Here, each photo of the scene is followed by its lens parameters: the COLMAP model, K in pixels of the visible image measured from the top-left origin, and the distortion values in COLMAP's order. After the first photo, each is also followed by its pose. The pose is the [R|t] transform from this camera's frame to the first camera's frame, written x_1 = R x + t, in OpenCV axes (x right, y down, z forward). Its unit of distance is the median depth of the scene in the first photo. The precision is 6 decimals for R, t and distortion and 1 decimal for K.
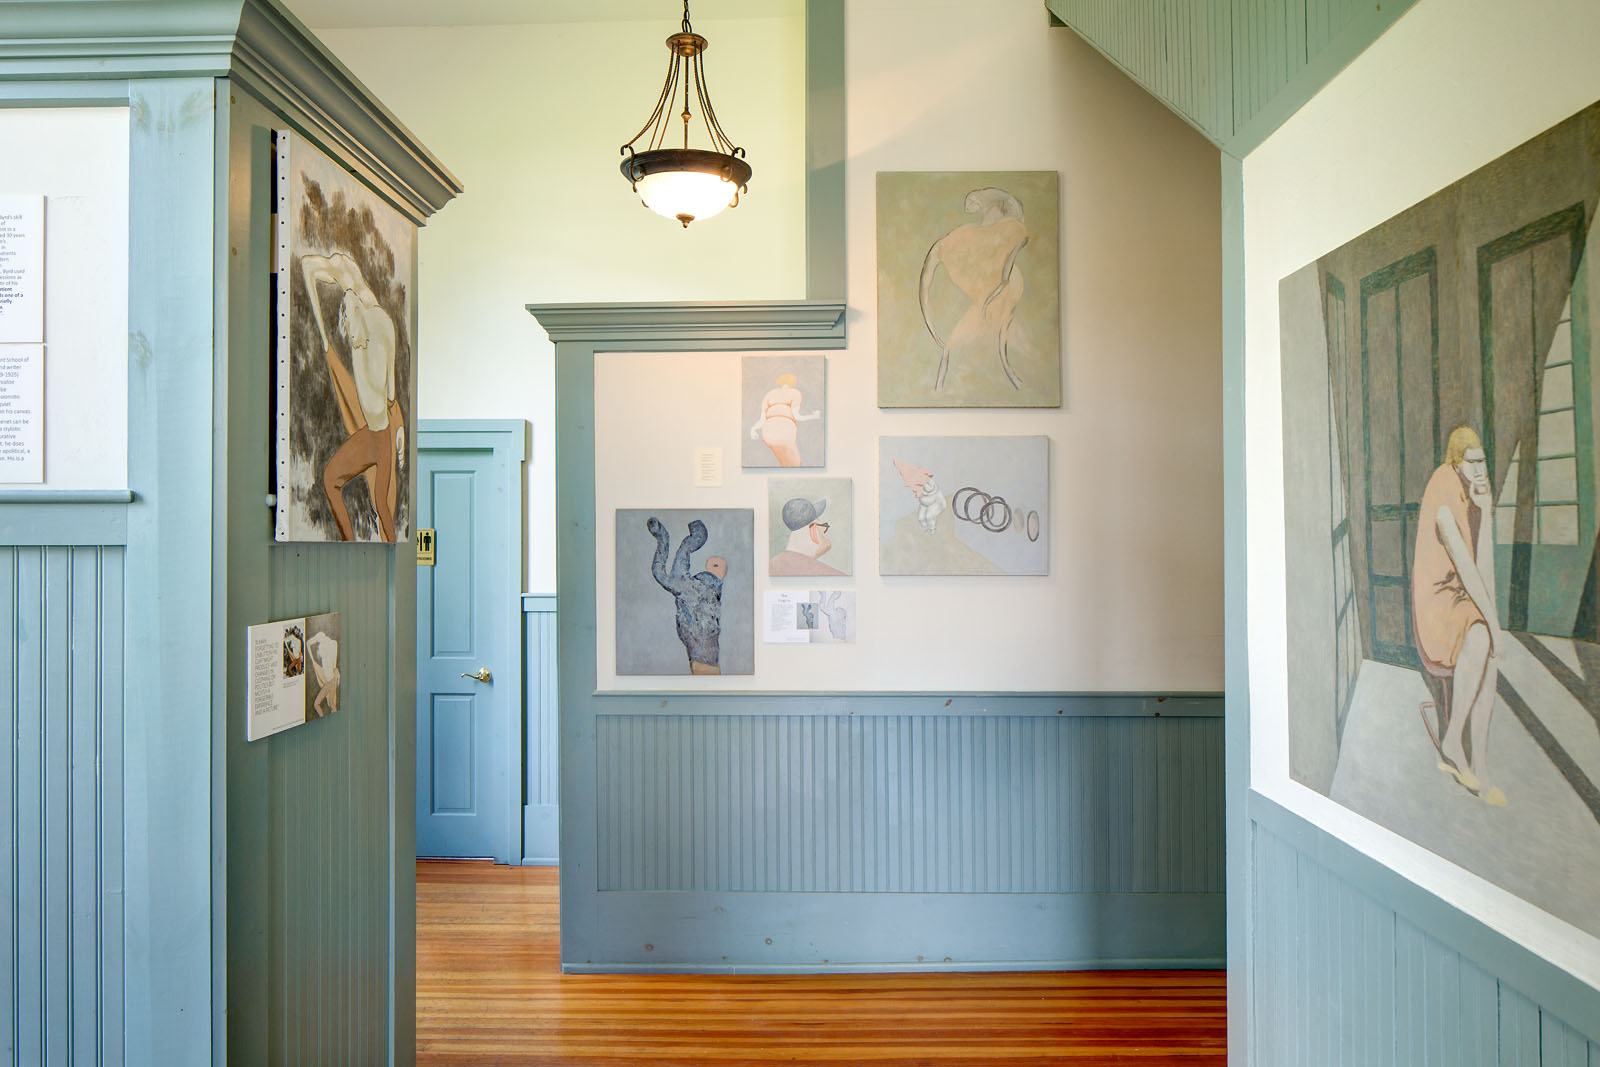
lens RADIAL K [[1081.7, 0, 790.7], [0, 1081.7, 529.3], [0, 0, 1]] dist [-0.010995, -0.001175]
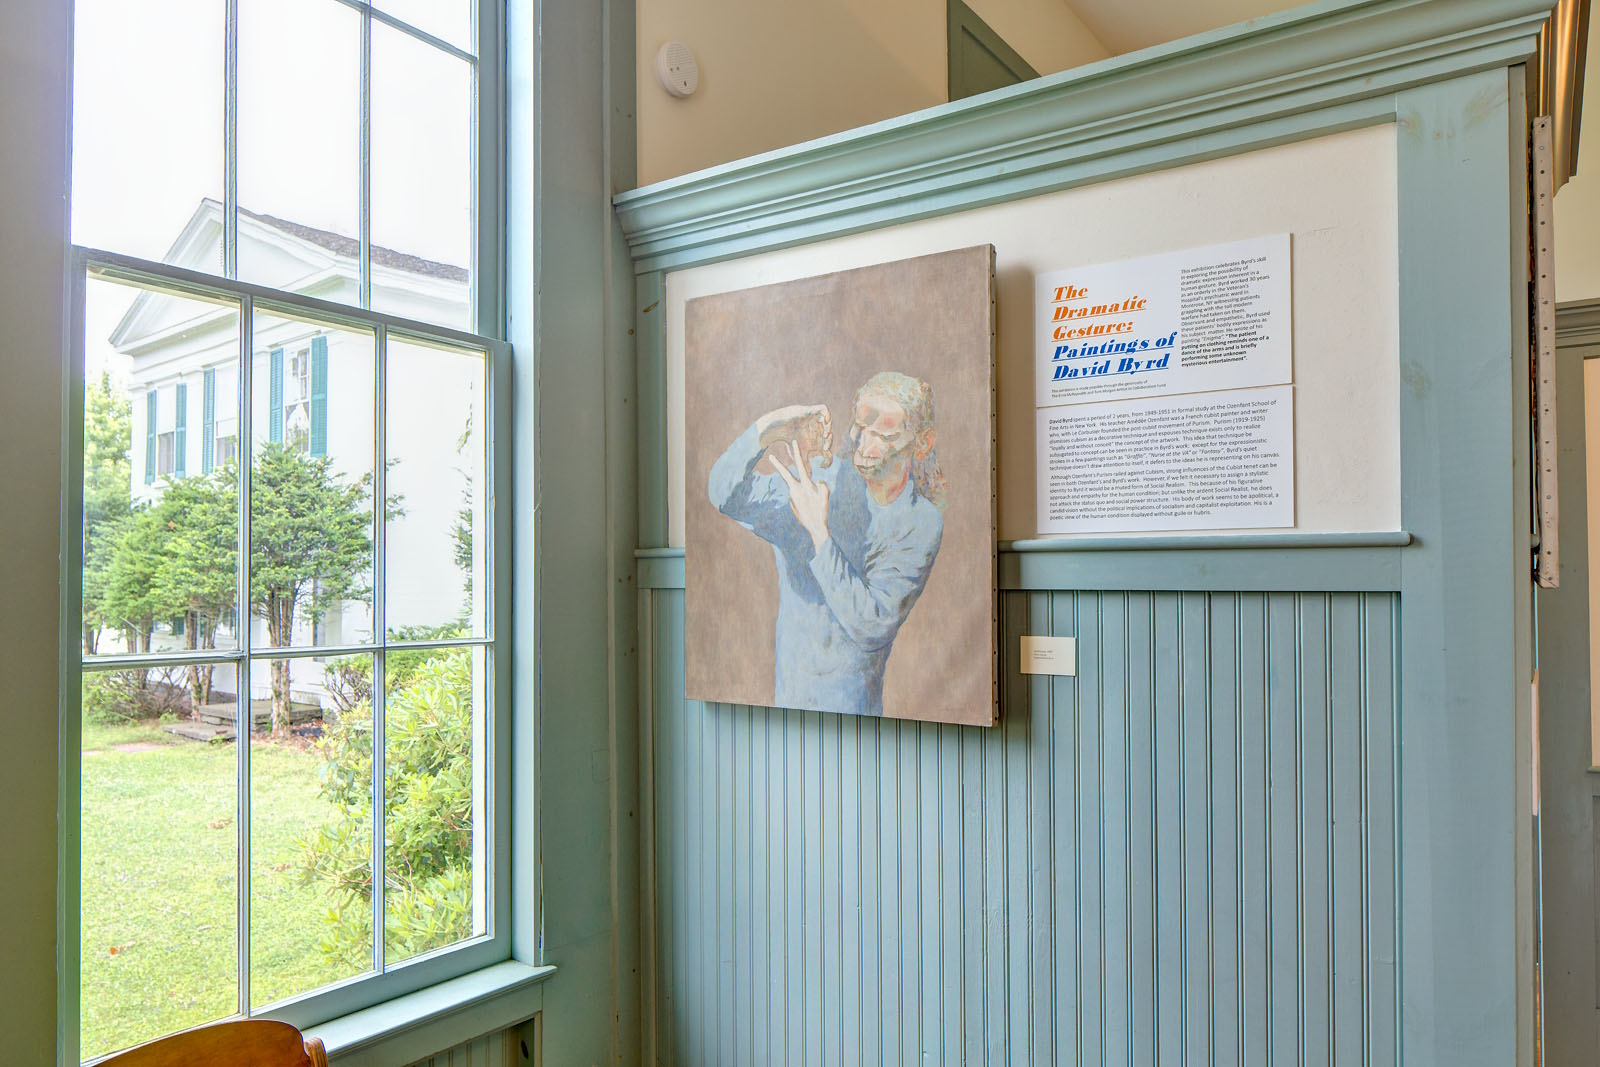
lens RADIAL K [[1081.7, 0, 788.5], [0, 1081.7, 566.8], [0, 0, 1]] dist [-0.010995, -0.001175]
pose [[0.830857, -0.006775, -0.556445, -0.531357], [0.005208, 0.999977, -0.004399, -0.005330], [0.556462, 0.000757, 0.830873, -0.067633]]
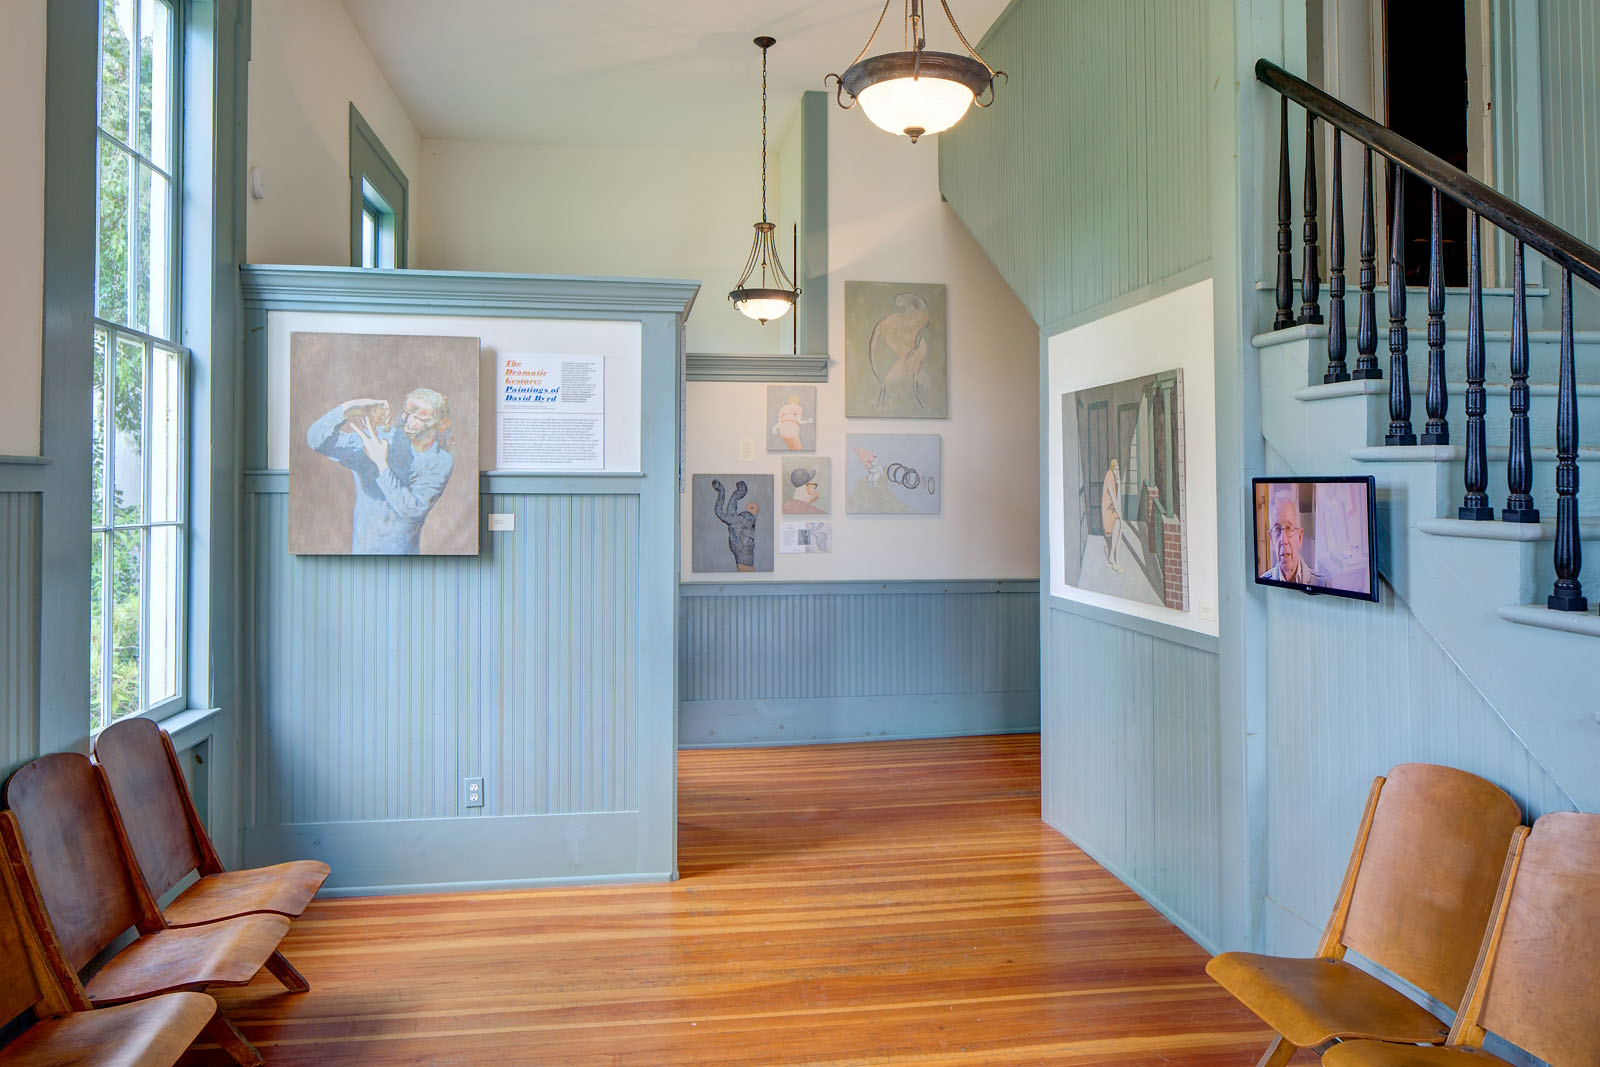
lens RADIAL K [[1081.7, 0, 791.6], [0, 1081.7, 476.9], [0, 0, 1]] dist [-0.010995, -0.001175]
pose [[0.984514, 0.006504, 0.175186, -0.704164], [-0.005562, 0.999967, -0.005870, -0.012267], [-0.175219, 0.004805, 0.984518, -1.587519]]
